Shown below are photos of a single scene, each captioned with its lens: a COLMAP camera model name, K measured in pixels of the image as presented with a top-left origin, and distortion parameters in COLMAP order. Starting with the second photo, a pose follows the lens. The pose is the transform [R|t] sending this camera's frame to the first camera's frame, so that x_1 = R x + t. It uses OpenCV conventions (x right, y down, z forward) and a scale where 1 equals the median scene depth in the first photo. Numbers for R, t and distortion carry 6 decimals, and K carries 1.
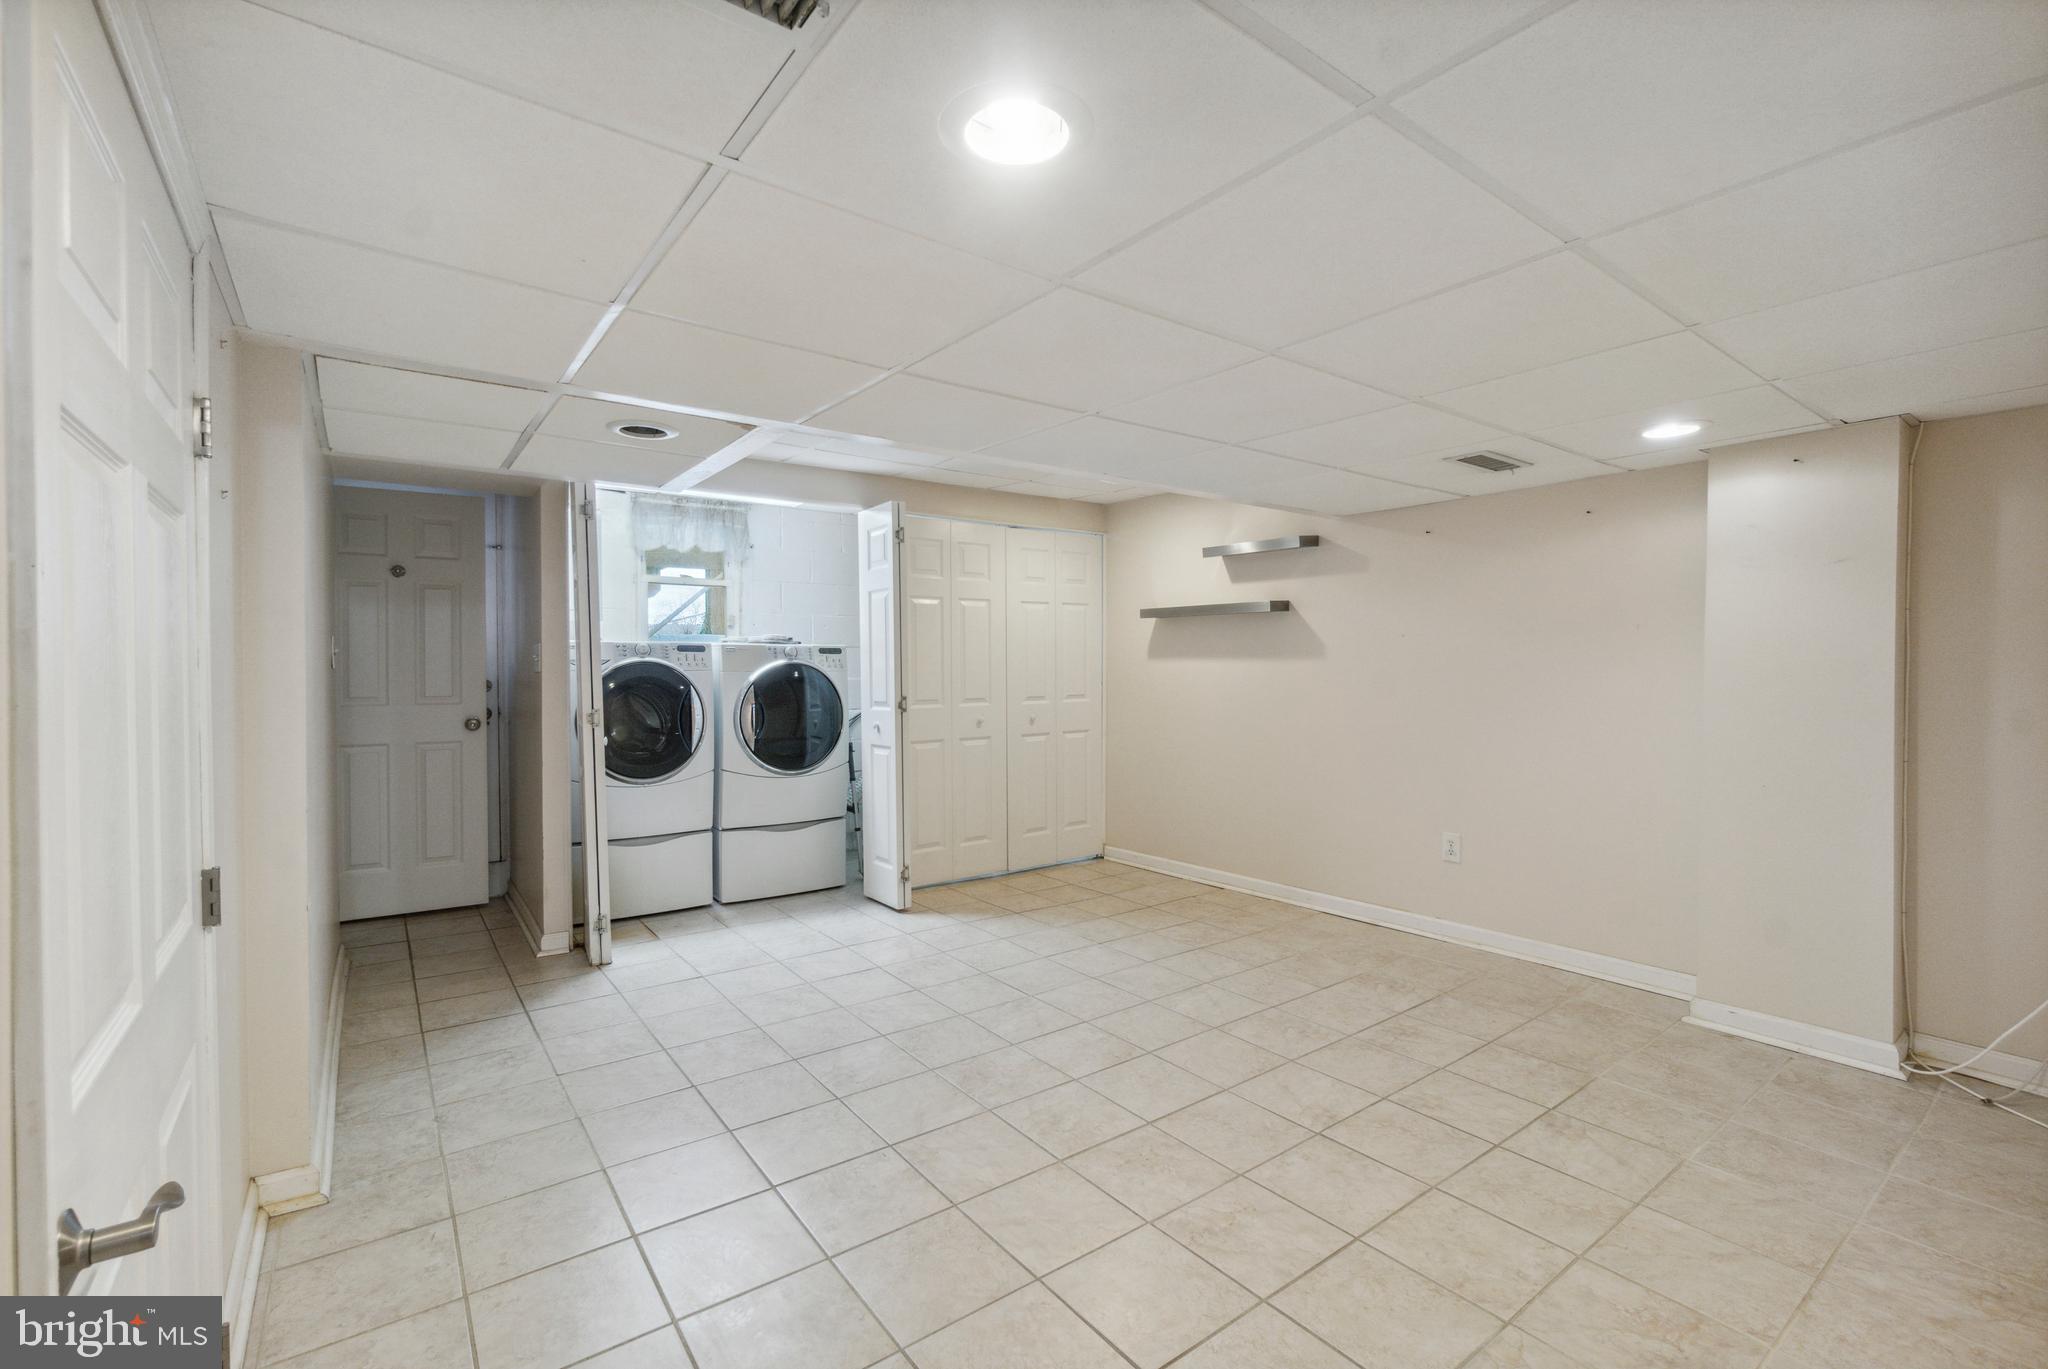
lens RADIAL K [[899.4, 0, 1018.3], [0, 899.4, 679.3], [0, 0, 1]] dist [-0.001265, -0.000047]
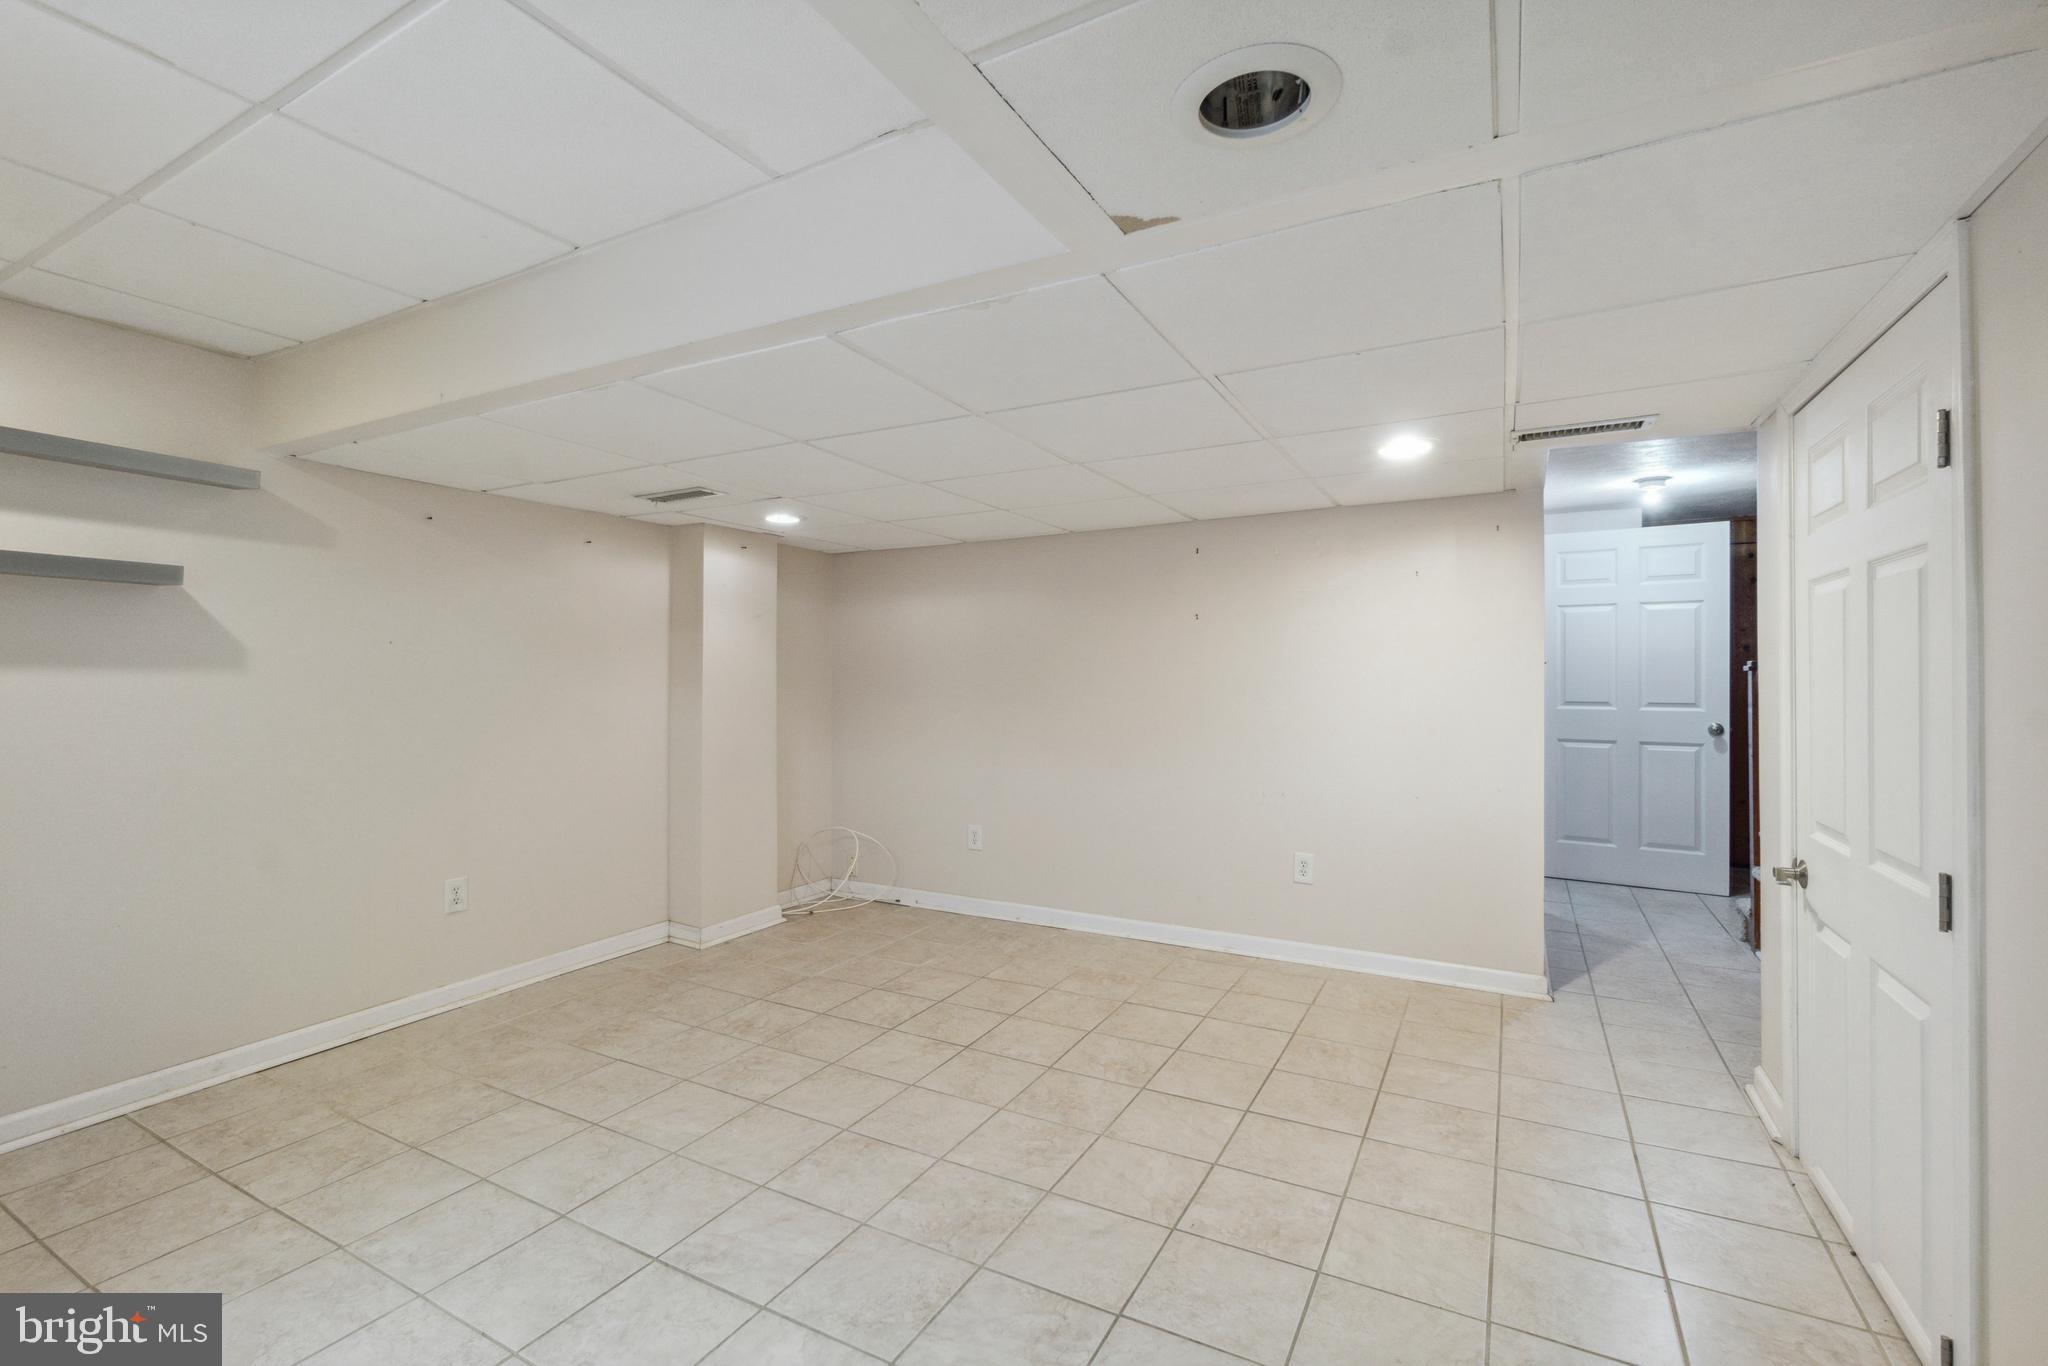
lens RADIAL K [[892.6, 0, 1016.2], [0, 892.6, 675.7], [0, 0, 1]] dist [-0.004858, -0.000508]
pose [[-0.412253, 0.007598, 0.911038, -0.691748], [0.017154, 0.999853, -0.000577, -0.014621], [-0.910908, 0.015390, -0.412323, 1.183236]]
